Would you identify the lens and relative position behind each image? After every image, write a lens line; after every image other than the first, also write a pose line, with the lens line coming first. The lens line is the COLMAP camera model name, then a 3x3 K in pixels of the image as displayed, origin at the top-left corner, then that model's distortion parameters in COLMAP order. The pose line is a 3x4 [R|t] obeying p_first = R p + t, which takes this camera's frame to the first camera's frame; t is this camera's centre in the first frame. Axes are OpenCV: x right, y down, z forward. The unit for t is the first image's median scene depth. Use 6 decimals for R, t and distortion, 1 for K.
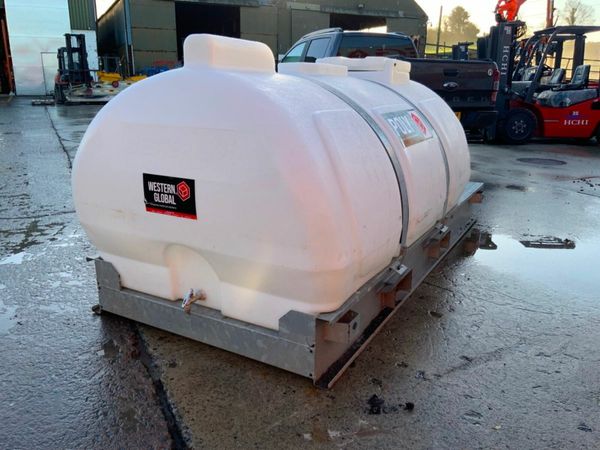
lens RADIAL K [[499.1, 0, 300.0], [0, 499.1, 225.0], [0, 0, 1]] dist [0.023722, -0.064289]
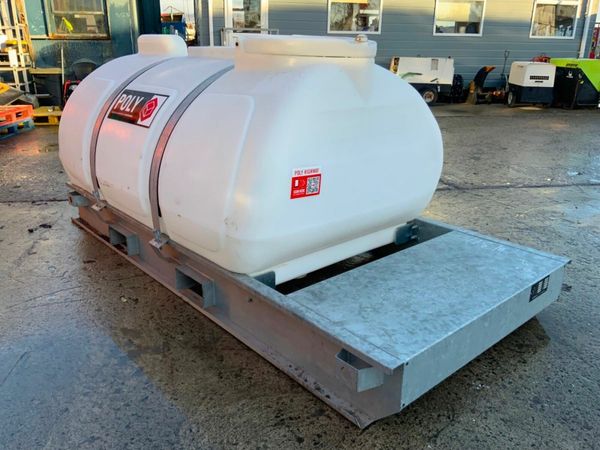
lens RADIAL K [[499.1, 0, 300.0], [0, 499.1, 225.0], [0, 0, 1]] dist [0.023722, -0.064289]
pose [[-0.323629, 0.298643, -0.897818, 1.443013], [-0.276076, 0.877789, 0.391496, -0.624680], [0.905012, 0.374565, -0.201630, 2.087256]]
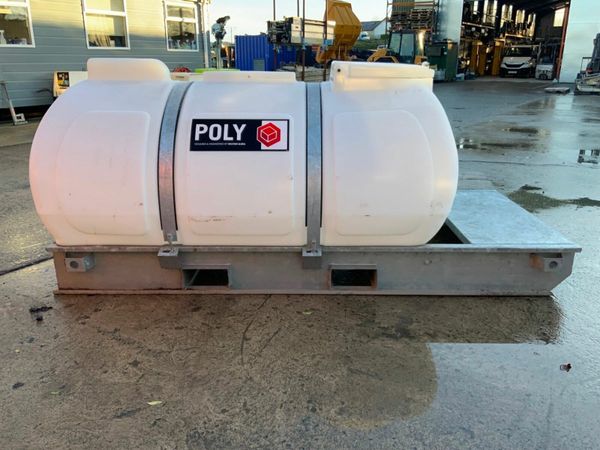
lens RADIAL K [[499.1, 0, 300.0], [0, 499.1, 225.0], [0, 0, 1]] dist [0.023722, -0.064289]
pose [[0.484955, 0.260954, -0.834699, 1.547254], [-0.237940, 0.957809, 0.161201, -0.277978], [0.841548, 0.120433, 0.526585, 0.760300]]
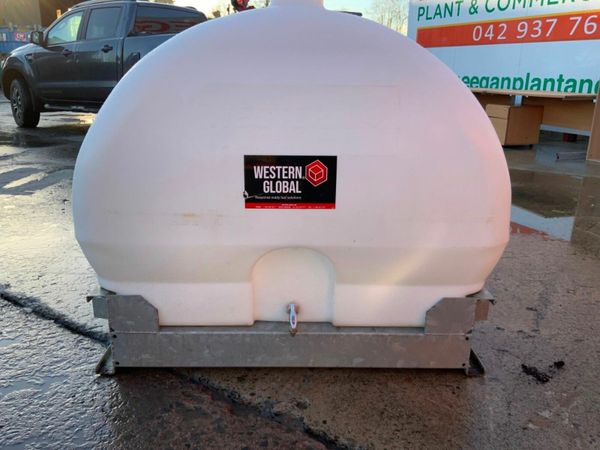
lens RADIAL K [[499.1, 0, 300.0], [0, 499.1, 225.0], [0, 0, 1]] dist [0.023722, -0.064289]
pose [[0.858730, -0.146189, 0.491133, -0.607343], [0.132440, 0.989195, 0.062873, -0.039876], [-0.495017, 0.011055, 0.868813, 0.350785]]
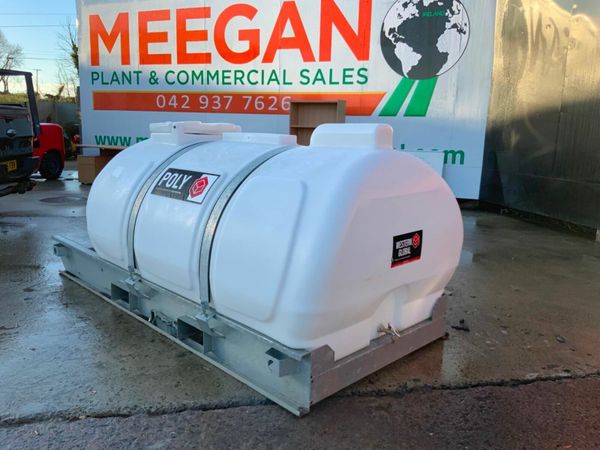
lens RADIAL K [[499.1, 0, 300.0], [0, 499.1, 225.0], [0, 0, 1]] dist [0.023722, -0.064289]
pose [[0.258895, -0.183513, 0.948312, -1.496769], [0.233613, 0.964535, 0.122875, -0.328584], [-0.937229, 0.189726, 0.292584, 0.858172]]
